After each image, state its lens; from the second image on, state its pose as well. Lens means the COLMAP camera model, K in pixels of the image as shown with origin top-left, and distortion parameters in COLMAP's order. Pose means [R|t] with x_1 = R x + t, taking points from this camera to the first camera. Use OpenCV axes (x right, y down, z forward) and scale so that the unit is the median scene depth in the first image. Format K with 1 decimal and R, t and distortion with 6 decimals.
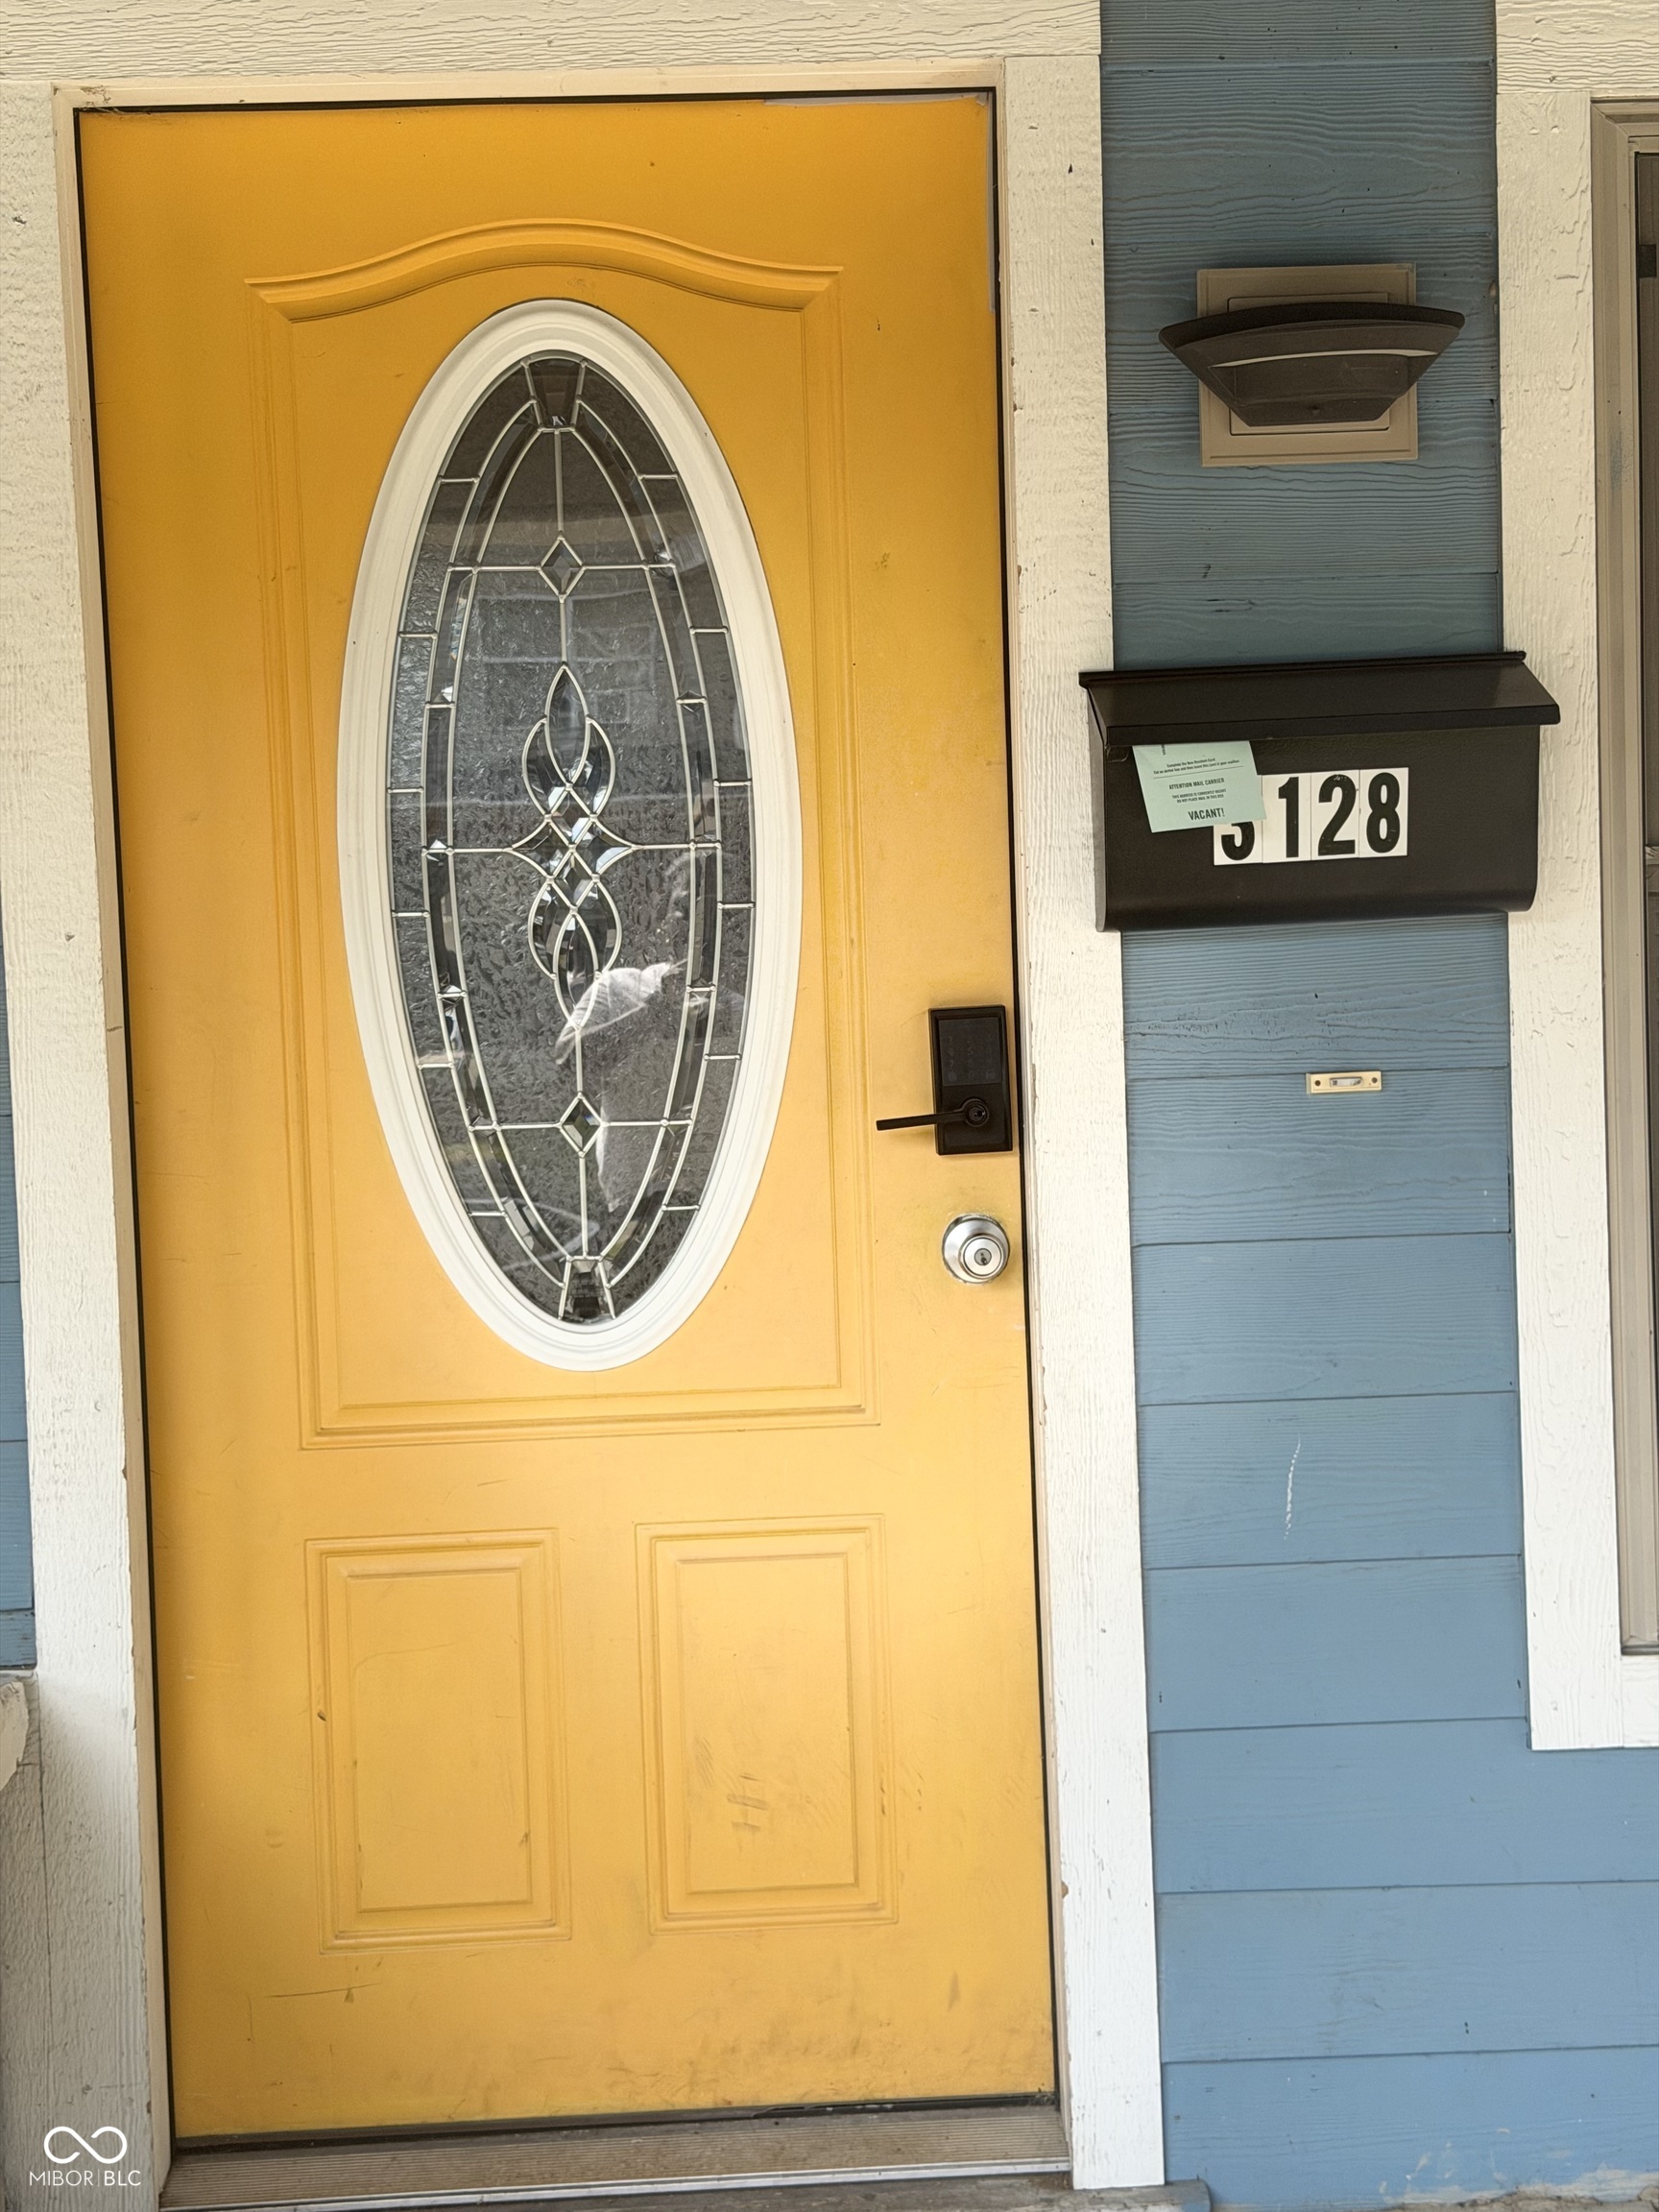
lens RADIAL K [[3058.2, 0, 829.5], [0, 3058.2, 1106.0], [0, 0, 1]] dist [0.011668, 0.026201]
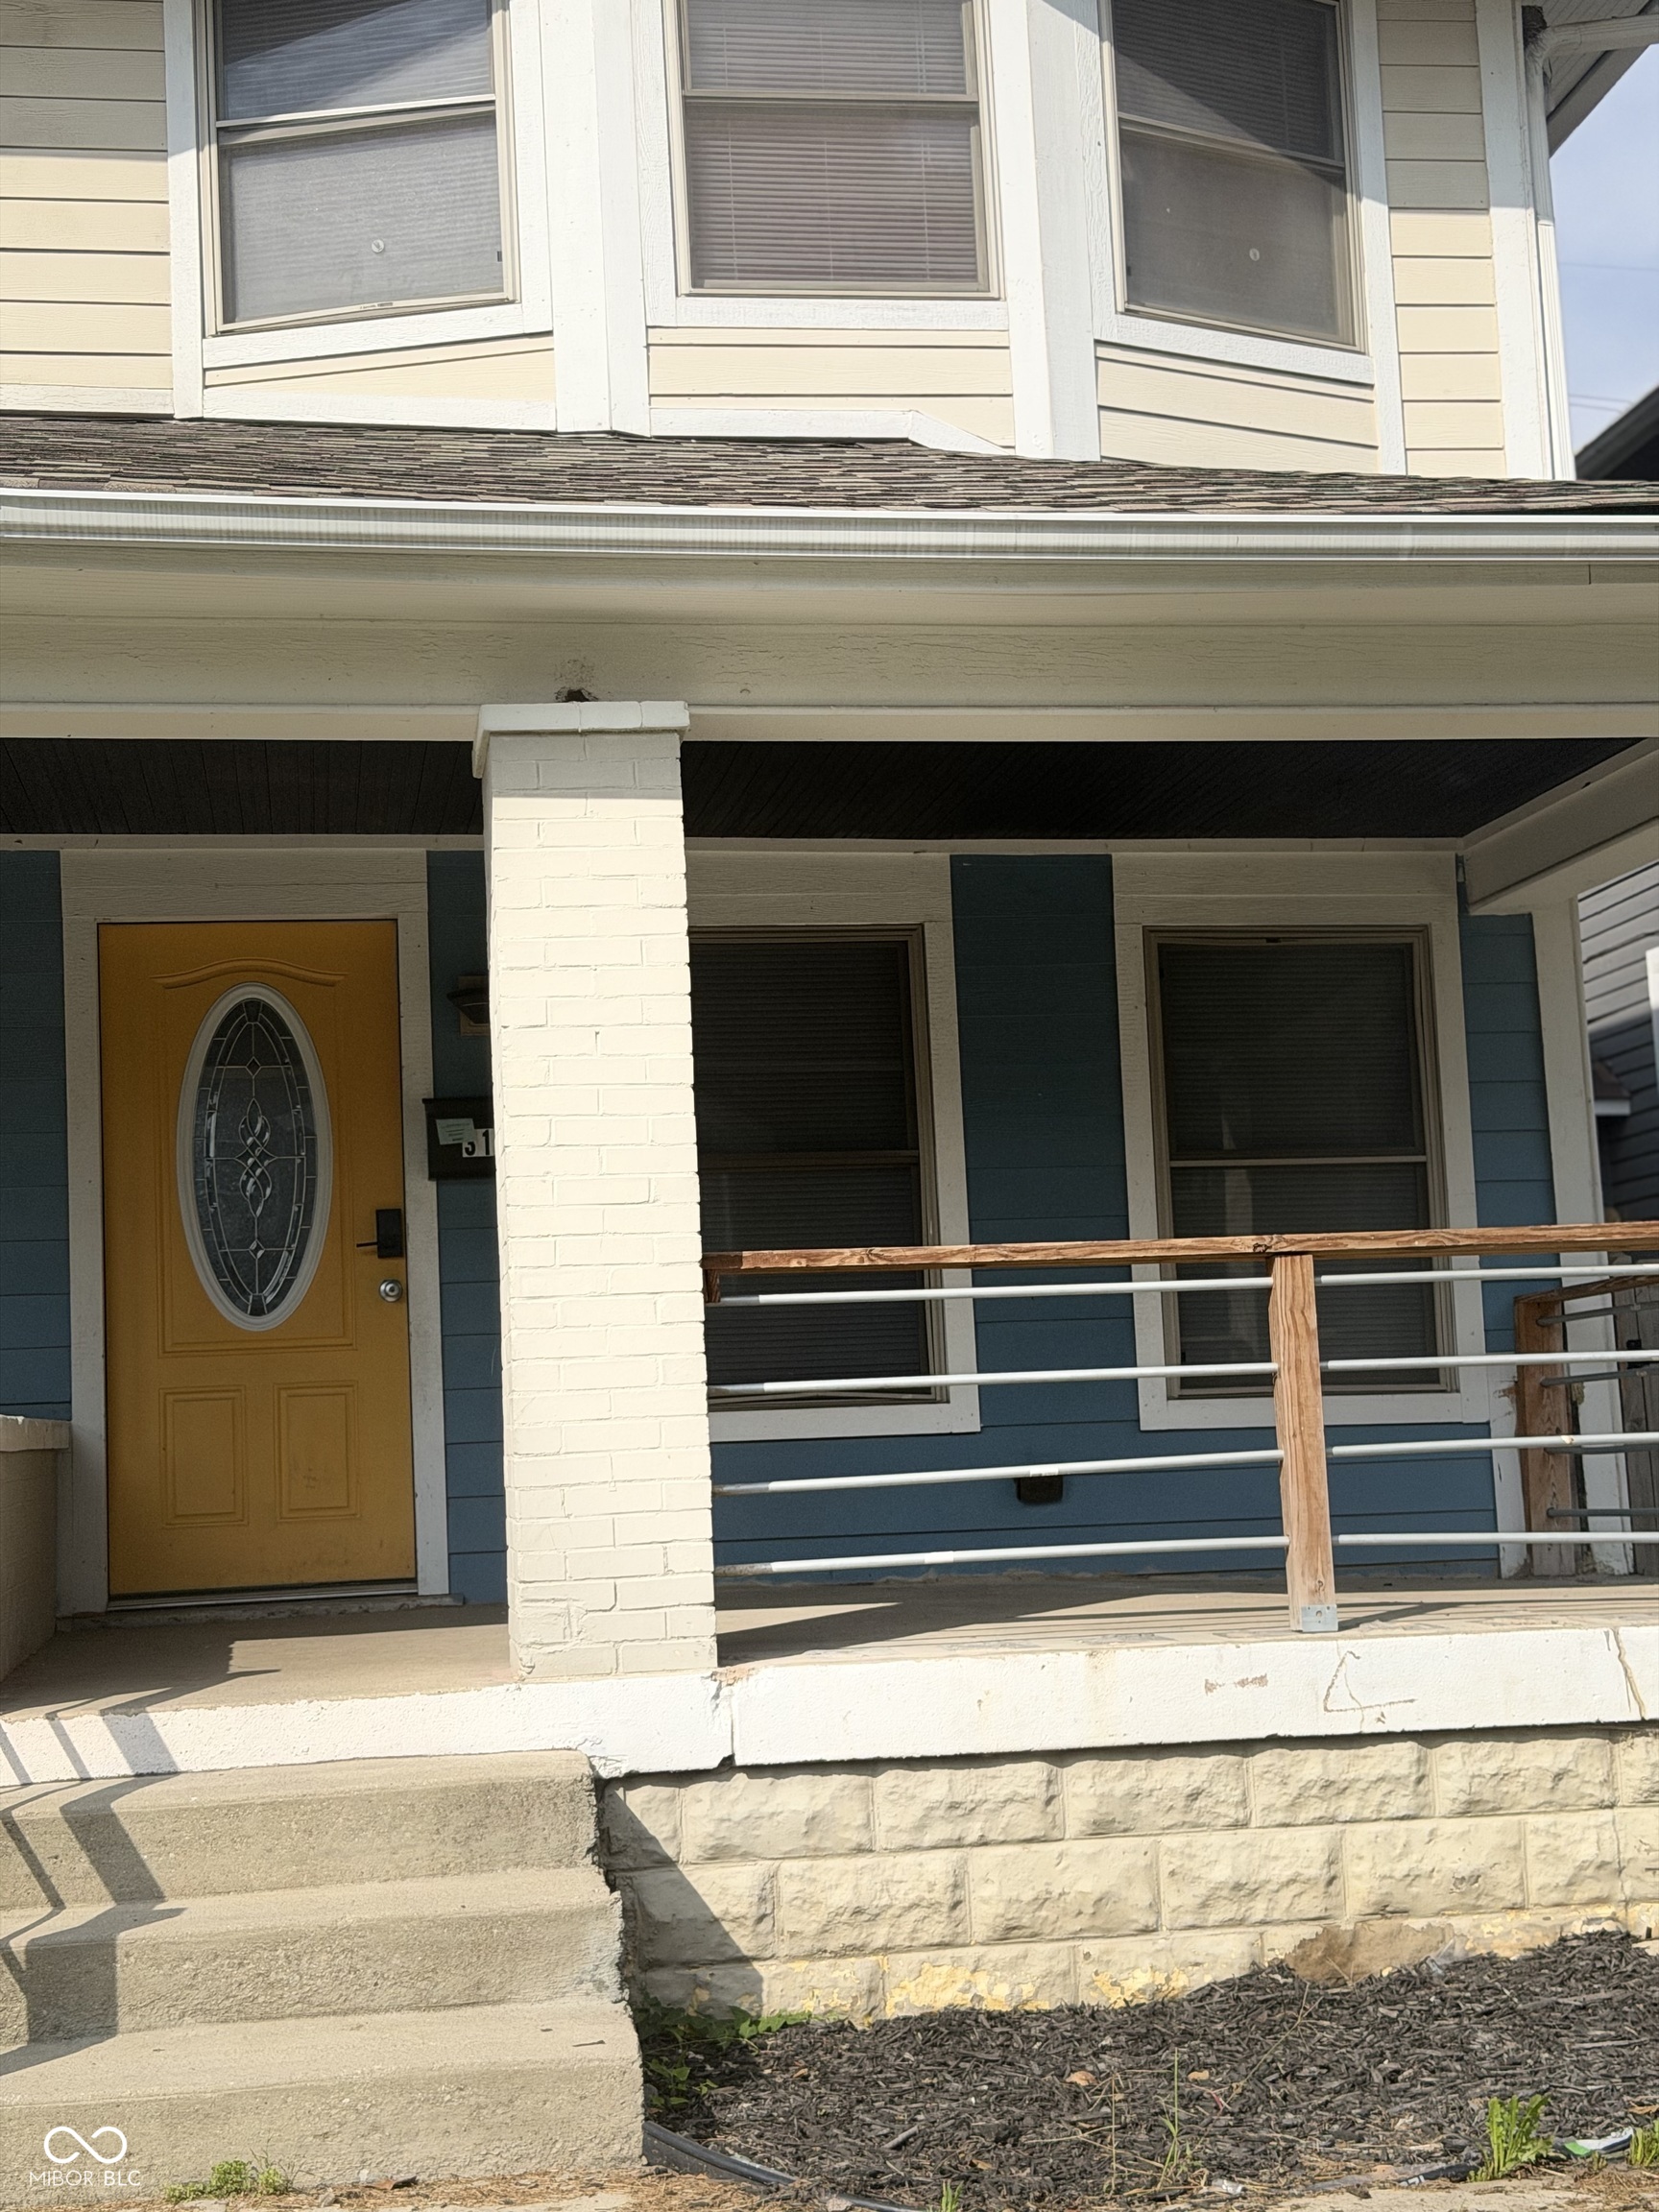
lens RADIAL K [[3058.2, 0, 829.5], [0, 3058.2, 1106.0], [0, 0, 1]] dist [0.011668, 0.026201]
pose [[0.995896, -0.002411, 0.090475, 0.206007], [0.021781, 0.976650, -0.213728, 0.520674], [-0.087847, 0.214822, 0.972695, -1.987964]]
